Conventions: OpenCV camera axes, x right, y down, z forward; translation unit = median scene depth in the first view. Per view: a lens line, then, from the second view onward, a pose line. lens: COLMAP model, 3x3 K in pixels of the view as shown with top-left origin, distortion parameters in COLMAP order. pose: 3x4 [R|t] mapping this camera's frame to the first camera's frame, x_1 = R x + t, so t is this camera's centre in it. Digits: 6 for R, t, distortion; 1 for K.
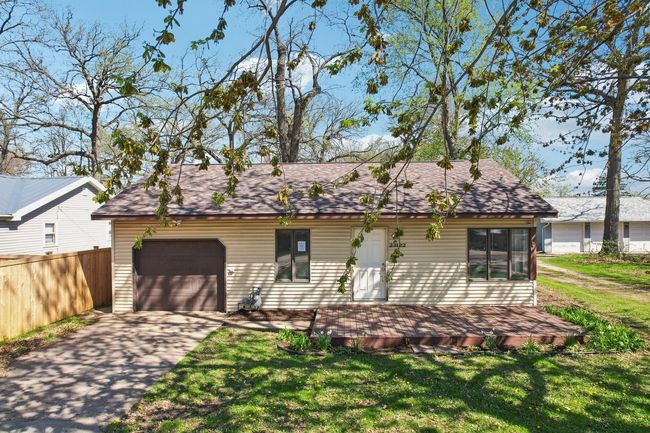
lens RADIAL K [[423.9, 0, 322.9], [0, 423.9, 217.2], [0, 0, 1]] dist [-0.070517, 0.052483]
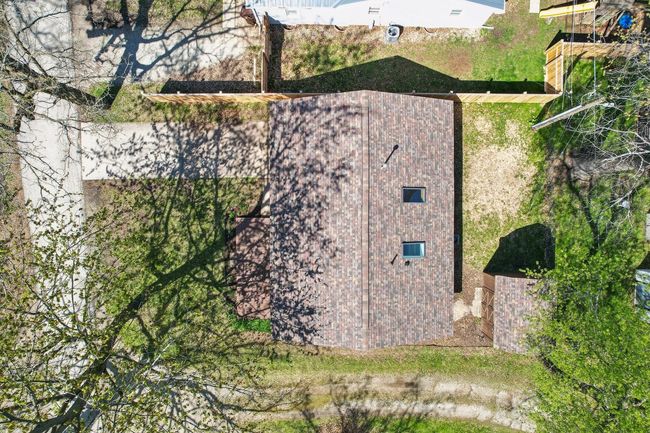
lens RADIAL K [[423.9, 0, 323.5], [0, 423.9, 217.3], [0, 0, 1]] dist [-0.070517, 0.052483]
pose [[0.032677, 0.999414, 0.010178, -0.051039], [0.002800, -0.010275, 0.999943, -1.956493], [0.999462, -0.032646, -0.003134, 1.200528]]
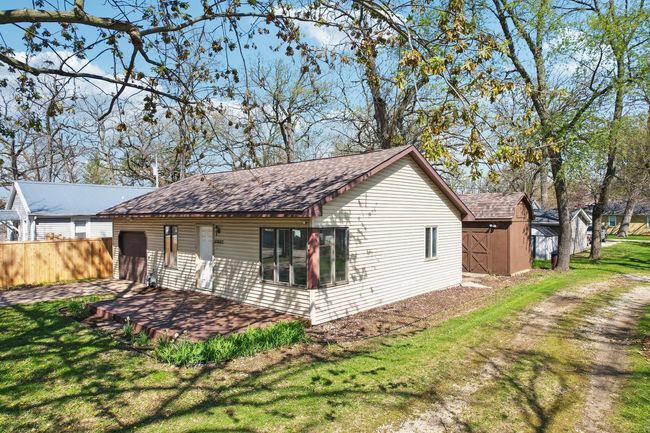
lens RADIAL K [[423.9, 0, 327.0], [0, 423.9, 215.4], [0, 0, 1]] dist [-0.070517, 0.052483]
pose [[0.766733, -0.001037, -0.641965, 1.079444], [0.001851, 0.999998, 0.000595, -0.001604], [0.641963, -0.001644, 0.766734, 0.352183]]
